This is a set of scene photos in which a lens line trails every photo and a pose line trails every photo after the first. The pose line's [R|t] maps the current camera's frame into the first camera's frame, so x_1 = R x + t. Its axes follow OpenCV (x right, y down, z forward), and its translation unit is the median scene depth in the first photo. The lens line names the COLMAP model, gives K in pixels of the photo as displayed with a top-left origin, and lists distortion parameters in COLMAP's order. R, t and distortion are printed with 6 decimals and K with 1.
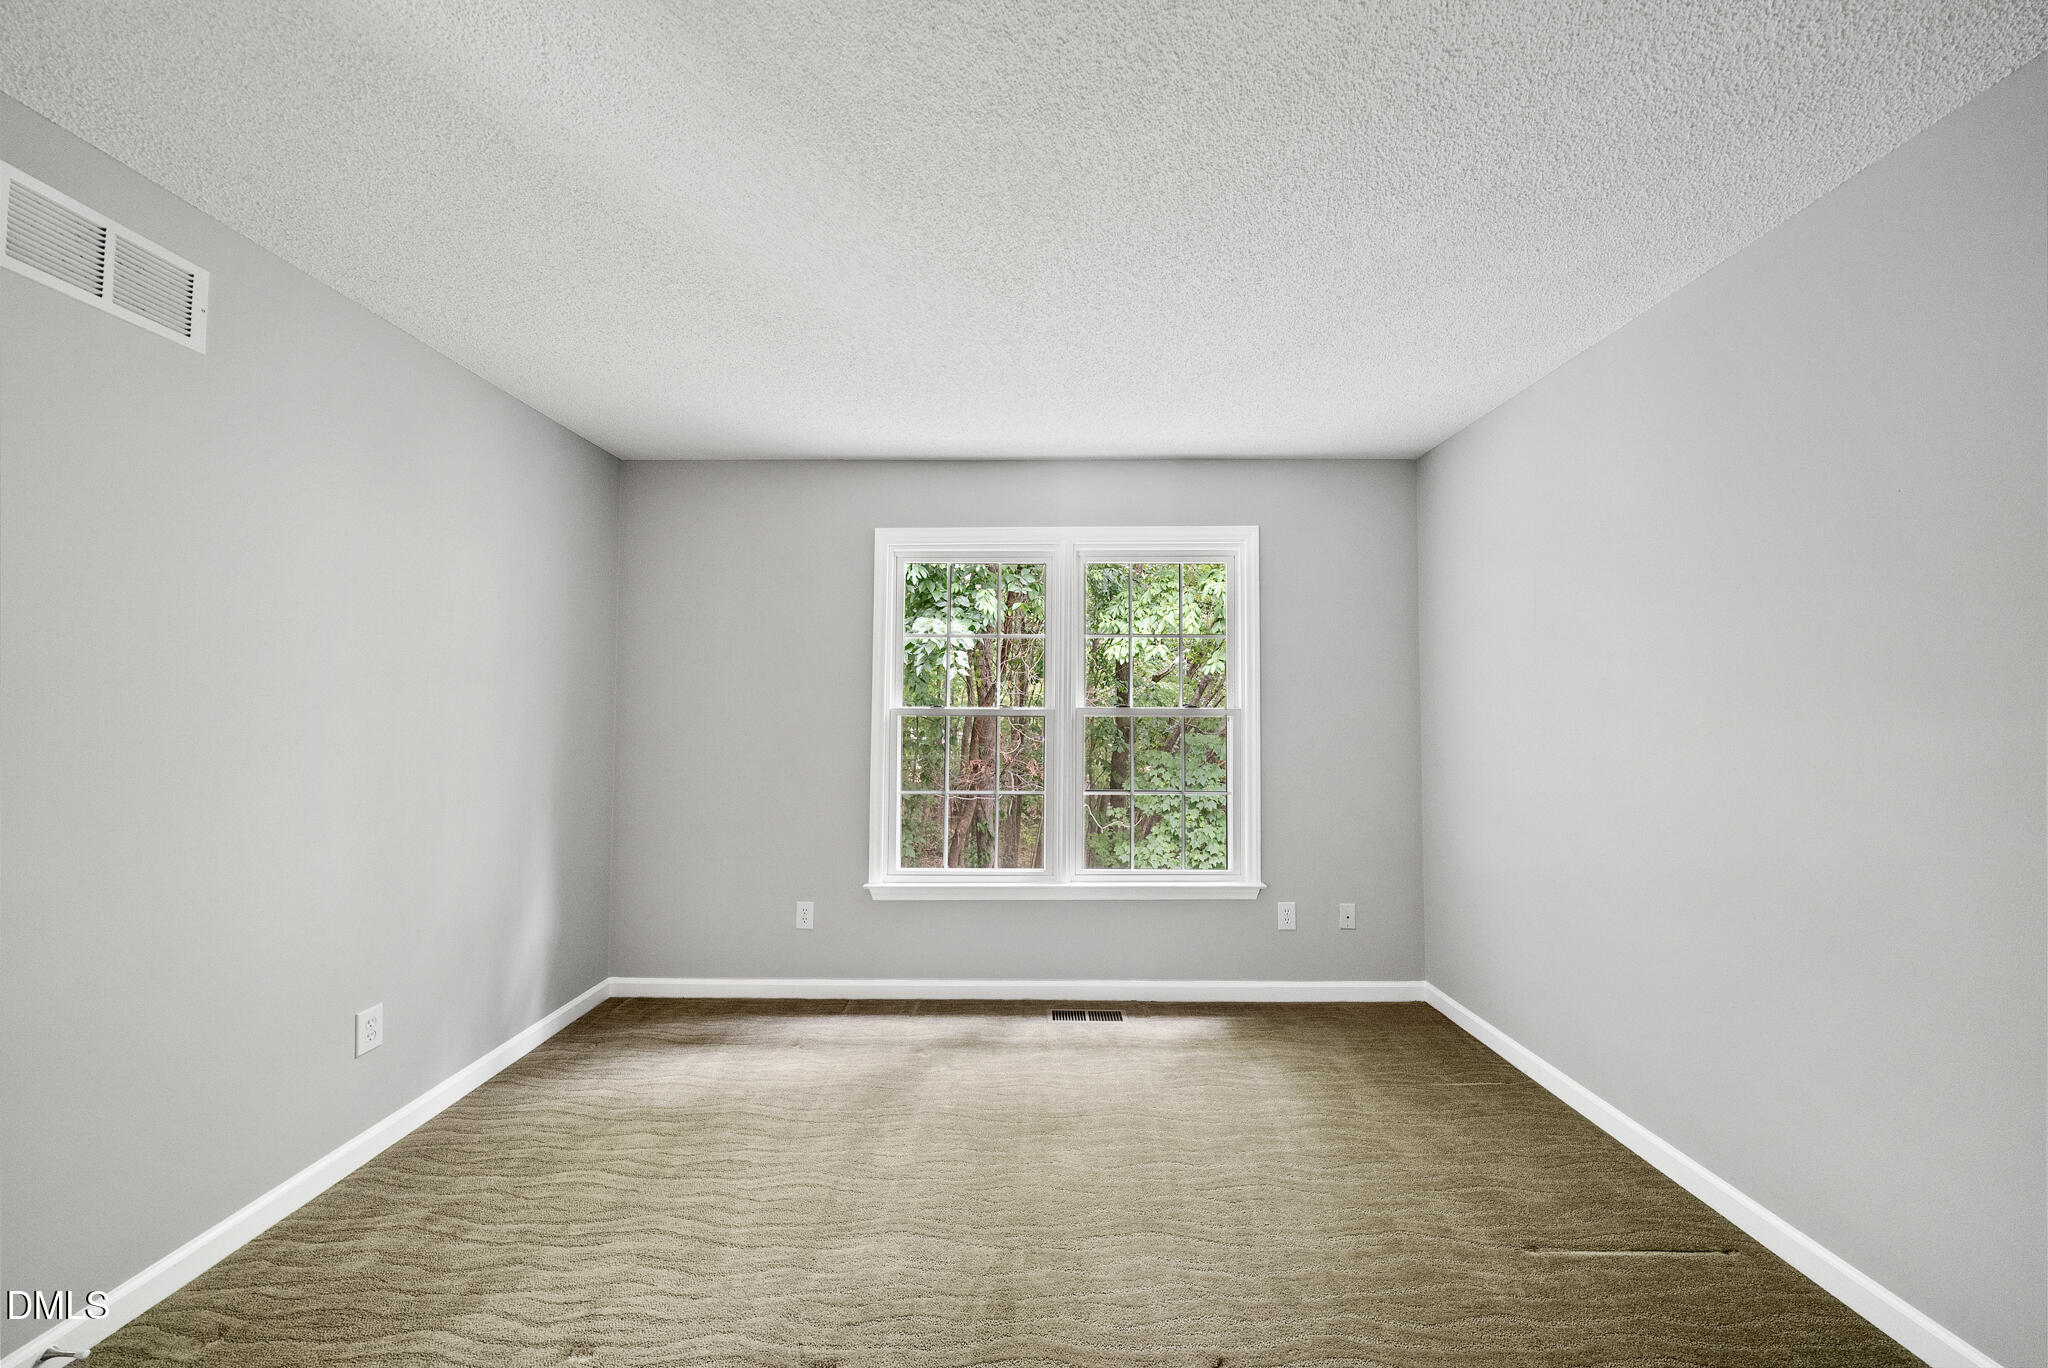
lens RADIAL K [[702.9, 0, 1016.0], [0, 702.9, 688.8], [0, 0, 1]] dist [-0.007427, -0.000014]
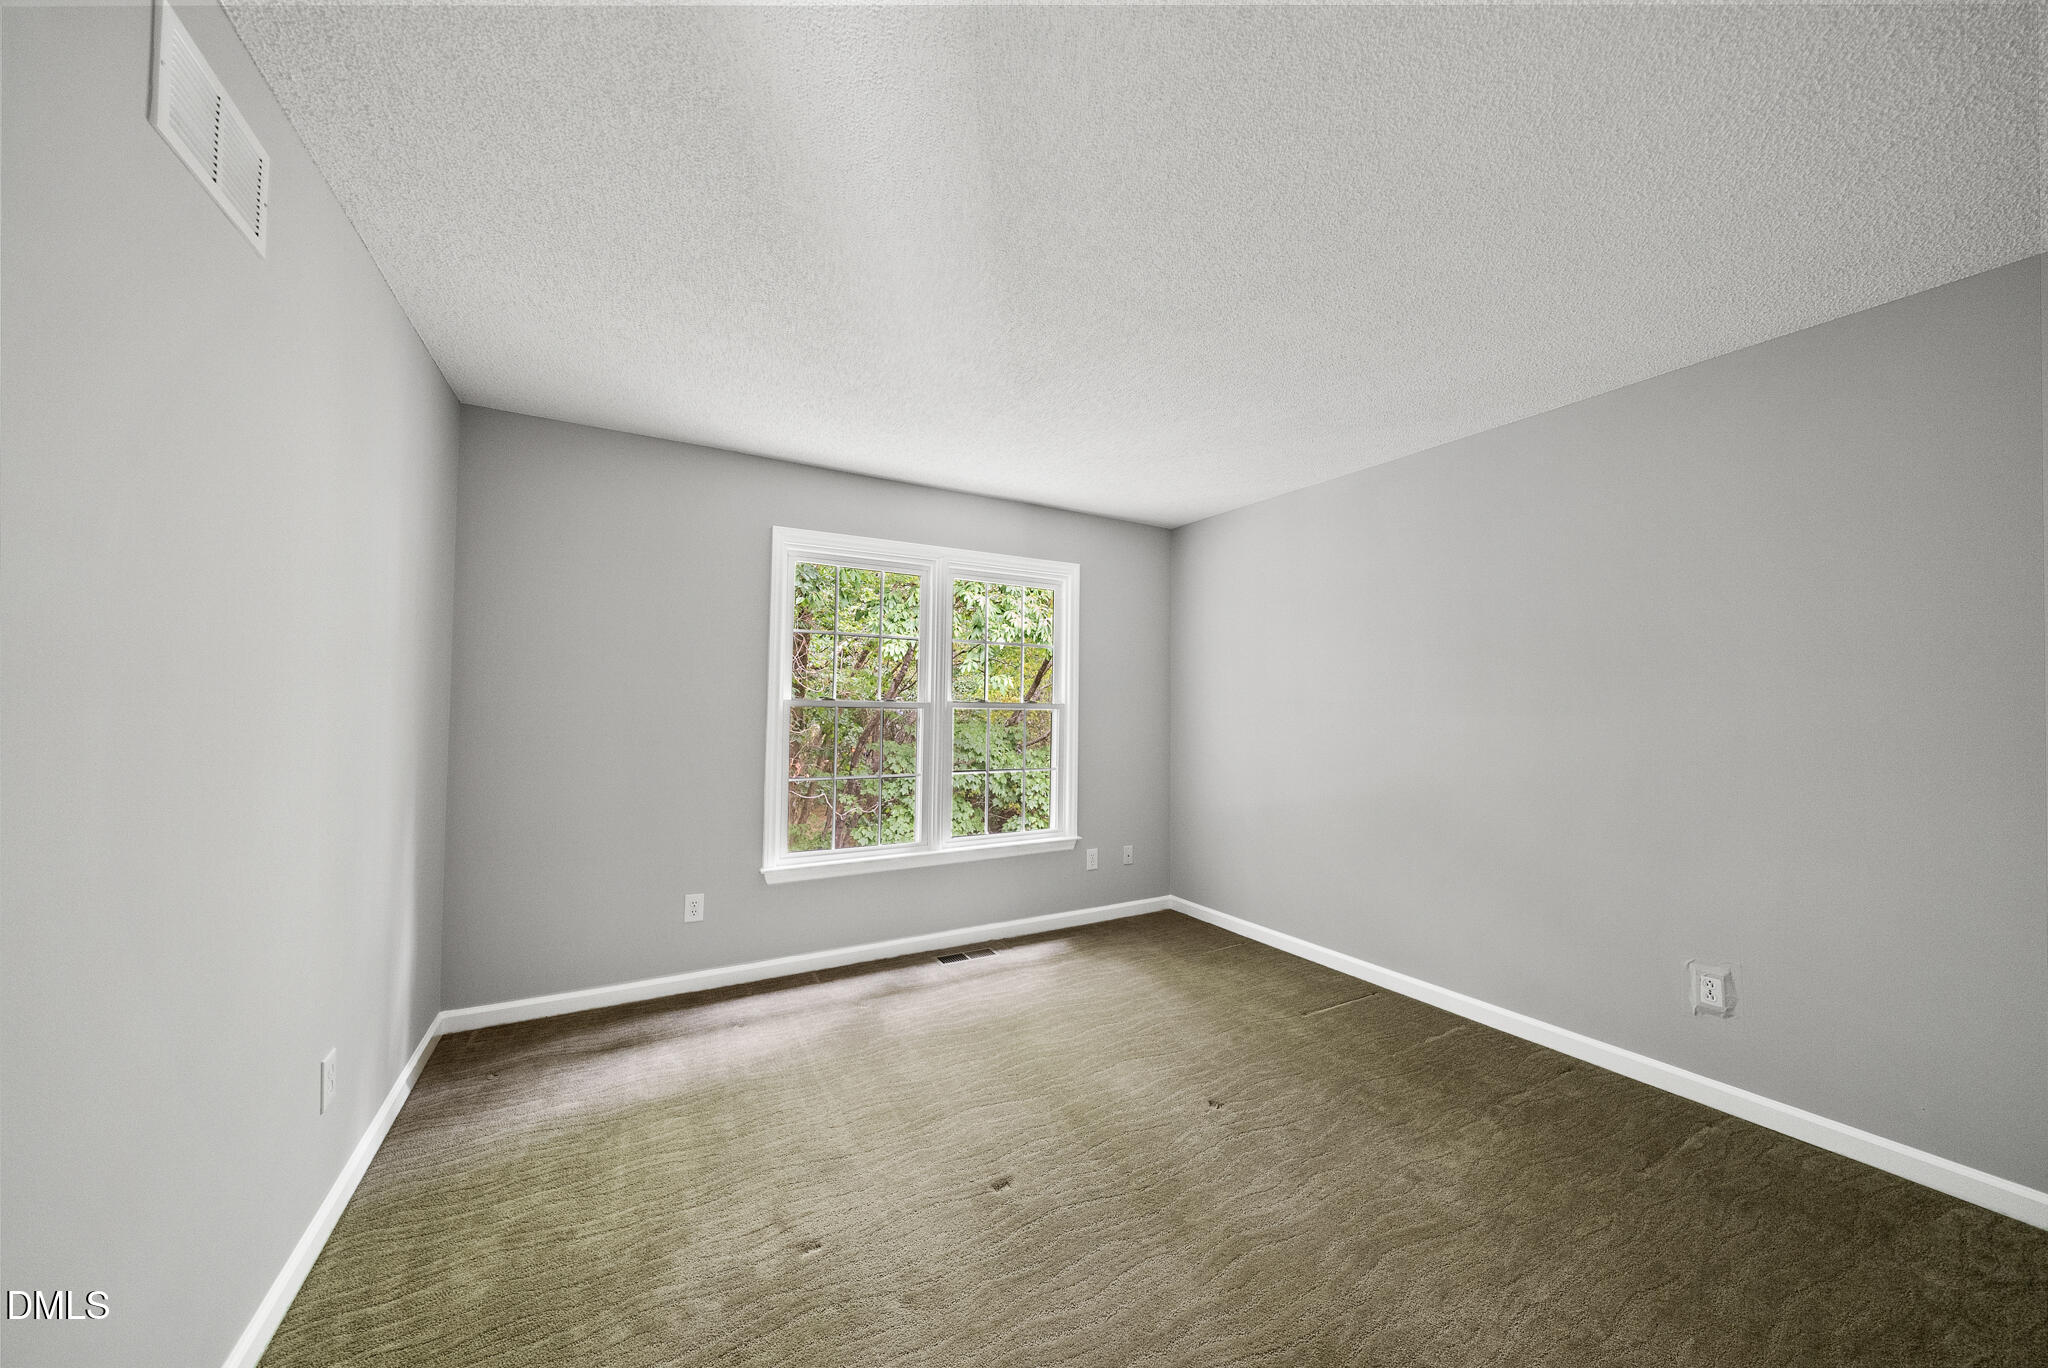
lens RADIAL K [[702.9, 0, 1017.0], [0, 702.9, 689.0], [0, 0, 1]] dist [-0.007427, -0.000014]
pose [[0.866398, 0.019563, 0.498971, -0.447896], [-0.025550, 0.999660, 0.005171, -0.004013], [-0.498700, -0.017229, 0.866603, -0.089567]]
